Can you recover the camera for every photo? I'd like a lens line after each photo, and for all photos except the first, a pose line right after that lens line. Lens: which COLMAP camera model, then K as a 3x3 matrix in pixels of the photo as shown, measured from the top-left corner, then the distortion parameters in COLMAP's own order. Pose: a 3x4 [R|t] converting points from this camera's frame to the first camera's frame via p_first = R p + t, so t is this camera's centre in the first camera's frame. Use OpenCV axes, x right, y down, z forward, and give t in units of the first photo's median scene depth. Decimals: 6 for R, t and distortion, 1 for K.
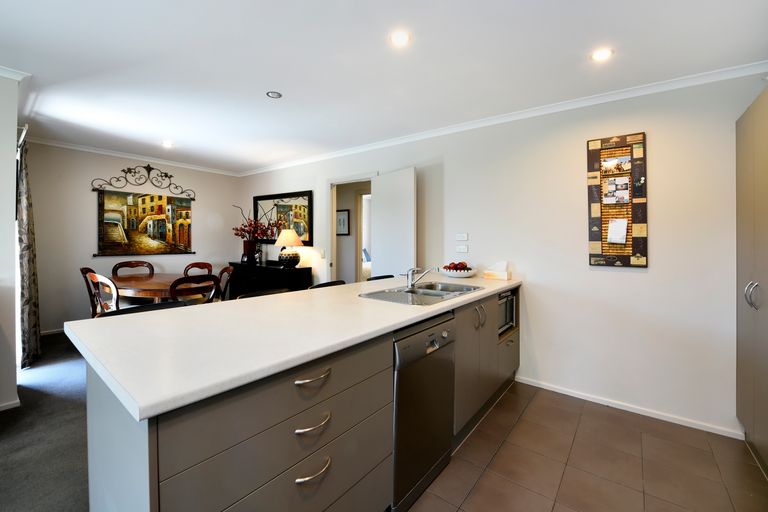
lens RADIAL K [[310.7, 0, 384.4], [0, 310.7, 239.8], [0, 0, 1]] dist [0.001405, -0.000004]
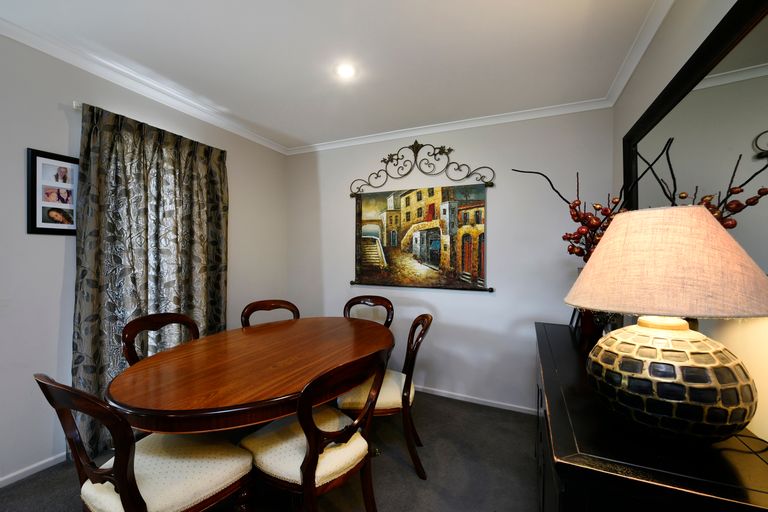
lens RADIAL K [[310.7, 0, 383.1], [0, 310.7, 260.3], [0, 0, 1]] dist [0.001405, -0.000004]
pose [[0.158556, 0.009278, -0.987306, -0.159015], [-0.011086, 0.999910, 0.007616, -0.009555], [0.987288, 0.009738, 0.158644, 0.841380]]
